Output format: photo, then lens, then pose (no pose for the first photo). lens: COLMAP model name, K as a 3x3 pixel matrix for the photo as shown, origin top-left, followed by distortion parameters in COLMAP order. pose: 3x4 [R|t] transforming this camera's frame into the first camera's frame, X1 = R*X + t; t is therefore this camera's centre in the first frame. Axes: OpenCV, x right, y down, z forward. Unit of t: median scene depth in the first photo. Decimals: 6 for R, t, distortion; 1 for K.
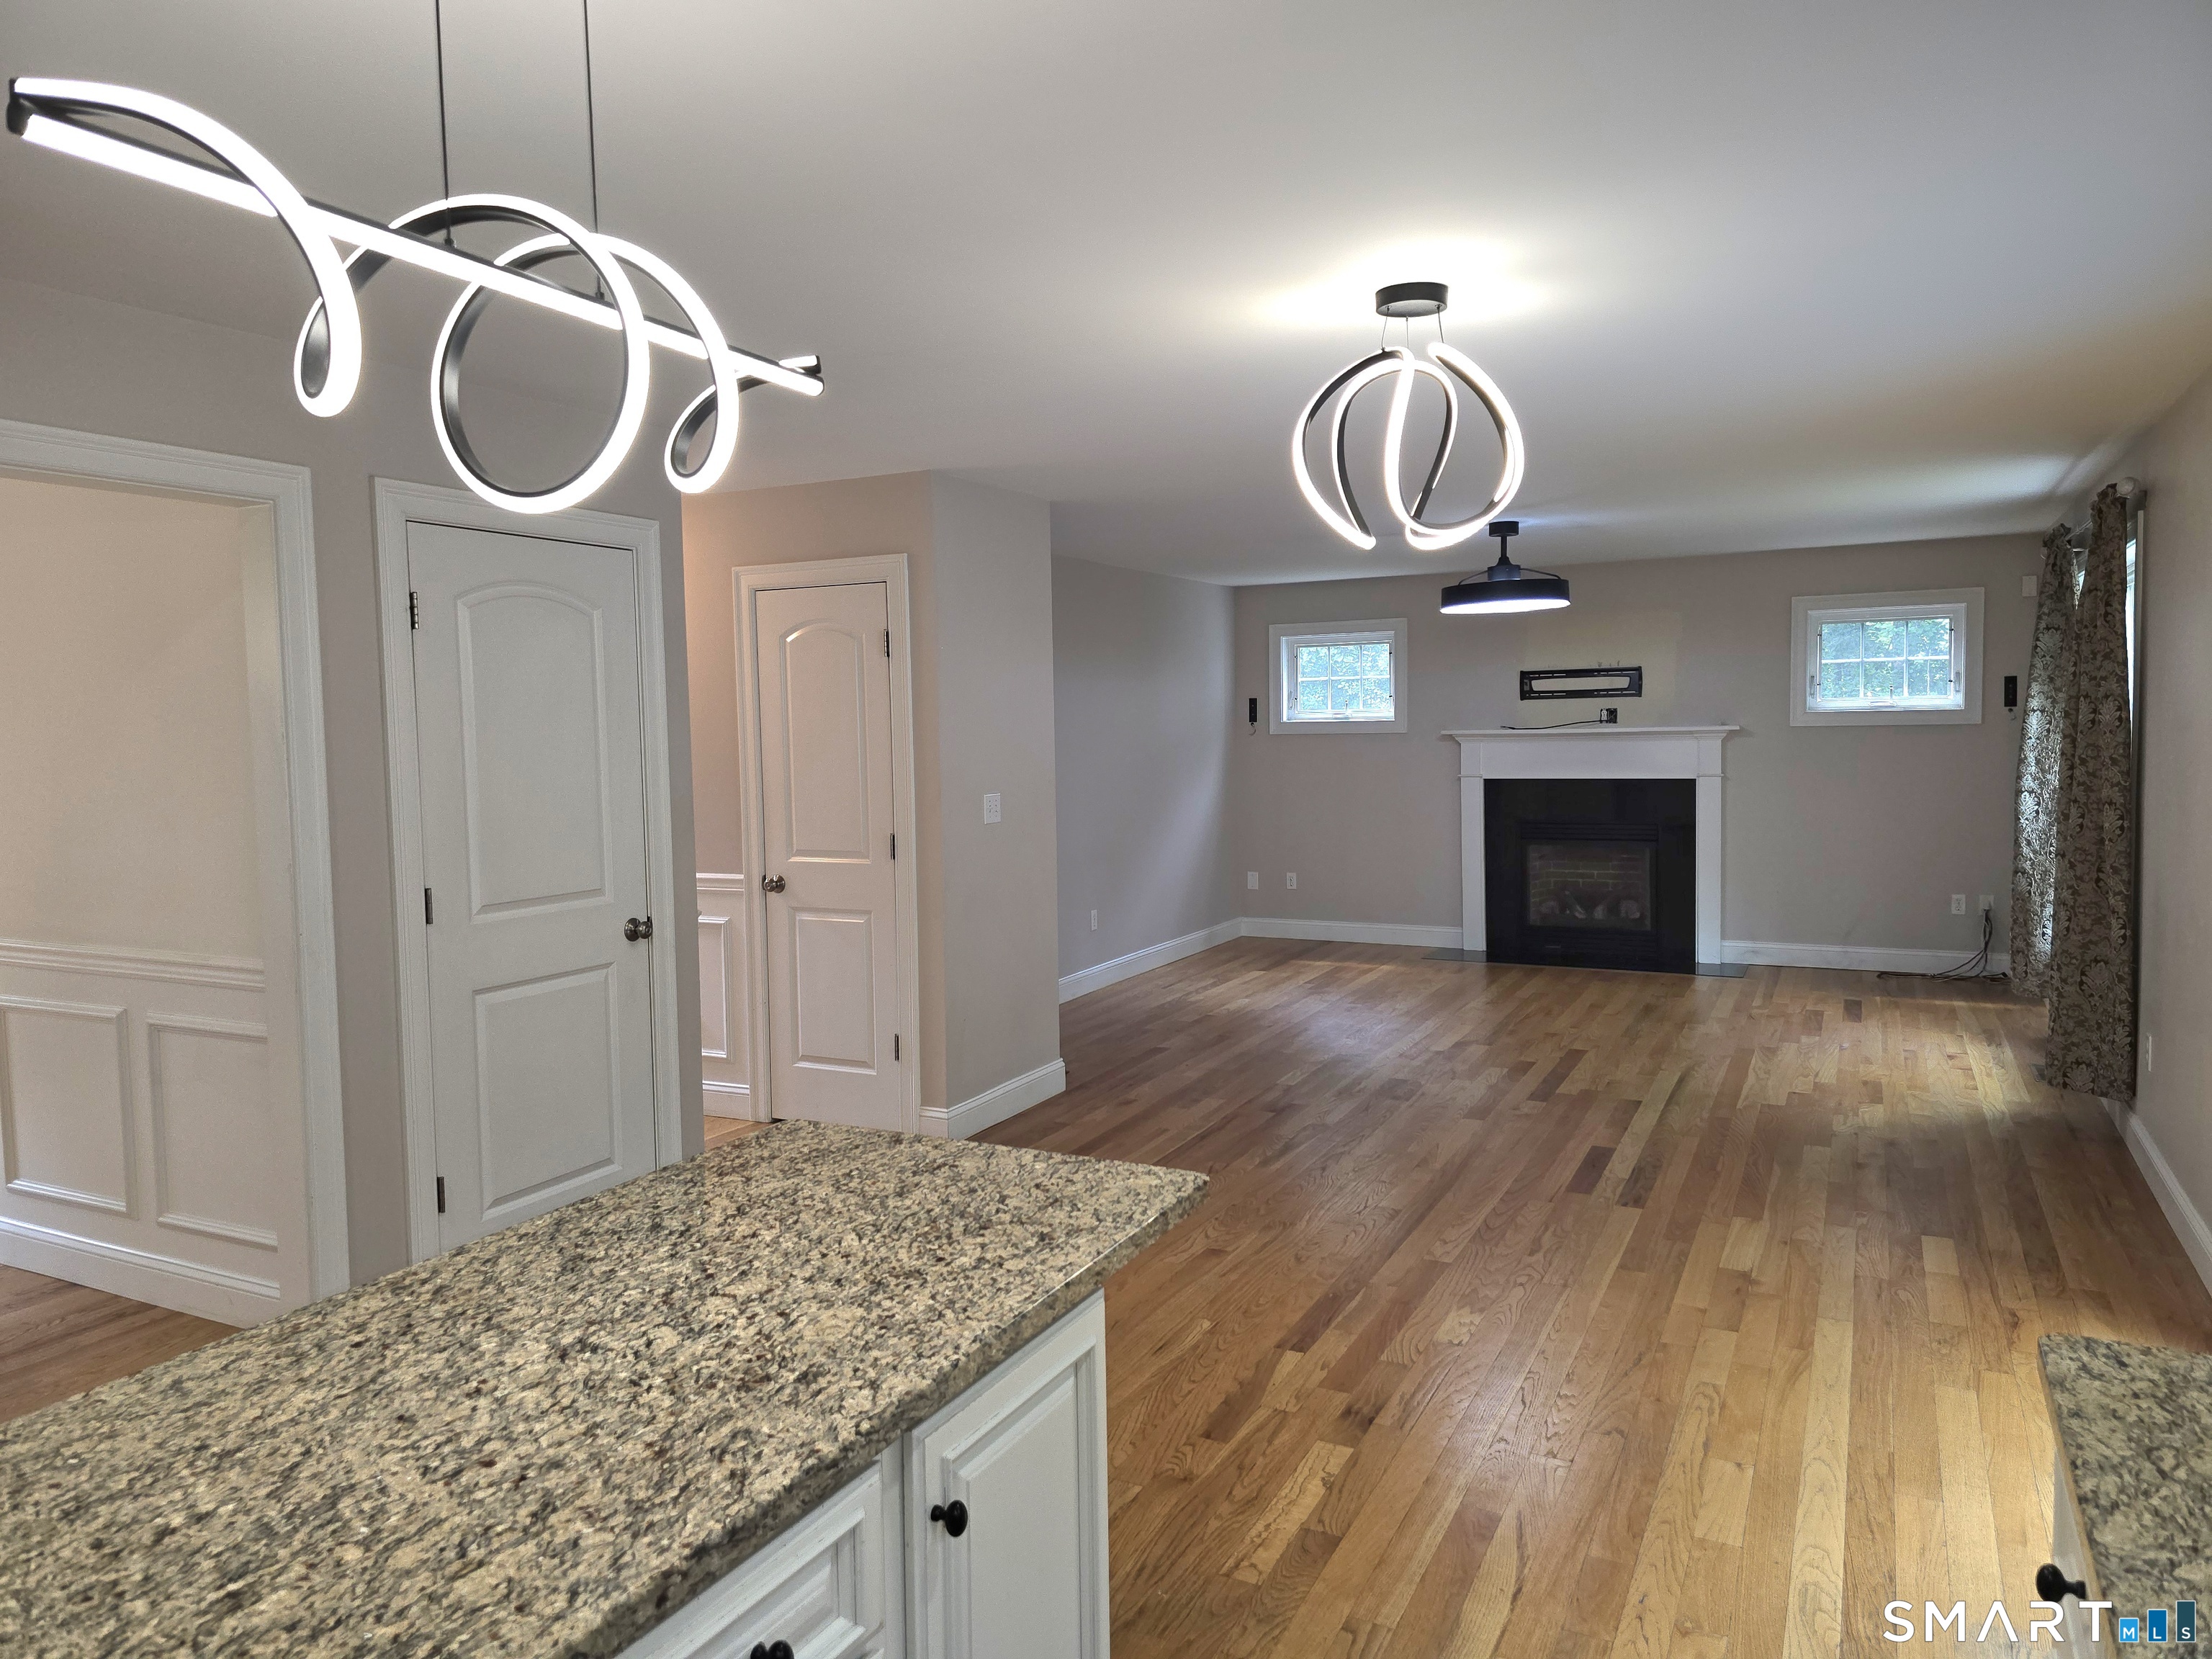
lens RADIAL K [[1475.0, 0, 1116.8], [0, 1475.0, 817.7], [0, 0, 1]] dist [0.053510, -0.046950]
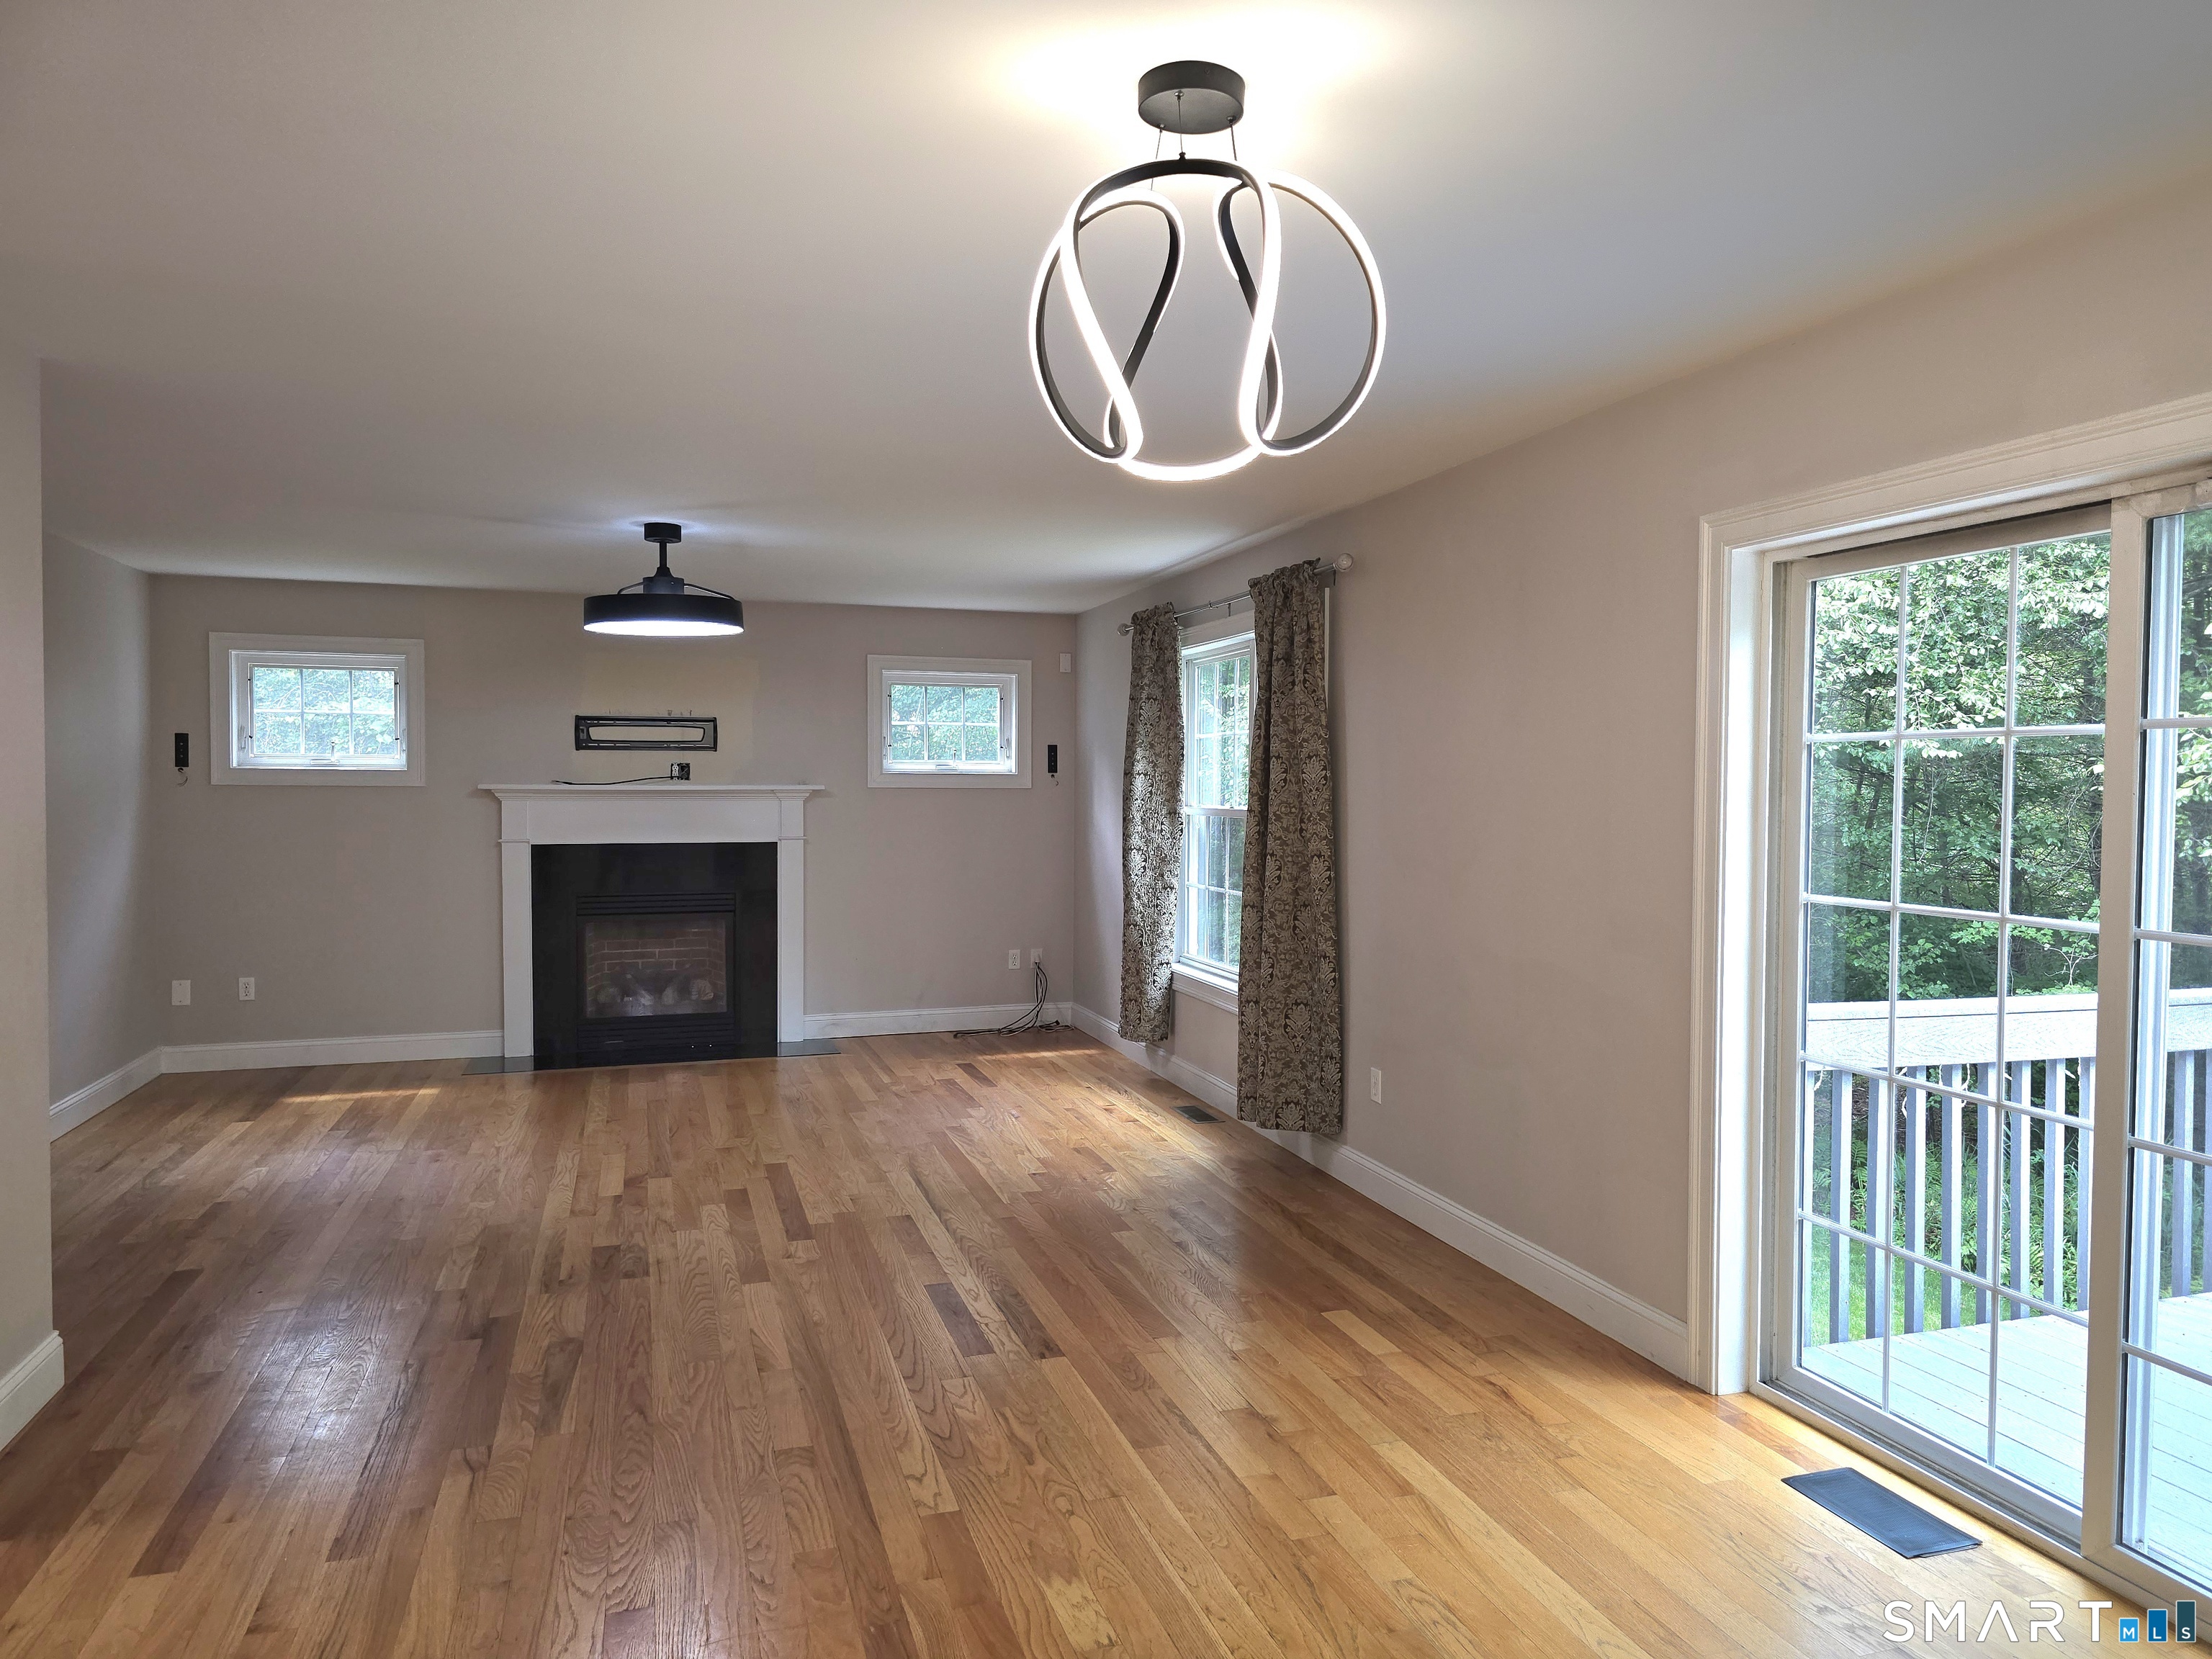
lens RADIAL K [[1465.4, 0, 1103.4], [0, 1465.4, 832.7], [0, 0, 1]] dist [0.094901, -0.095897]
pose [[0.712729, -0.001873, 0.701438, -0.113157], [0.029302, 0.999203, -0.027106, -0.001410], [-0.700828, 0.039872, 0.712215, 0.217269]]
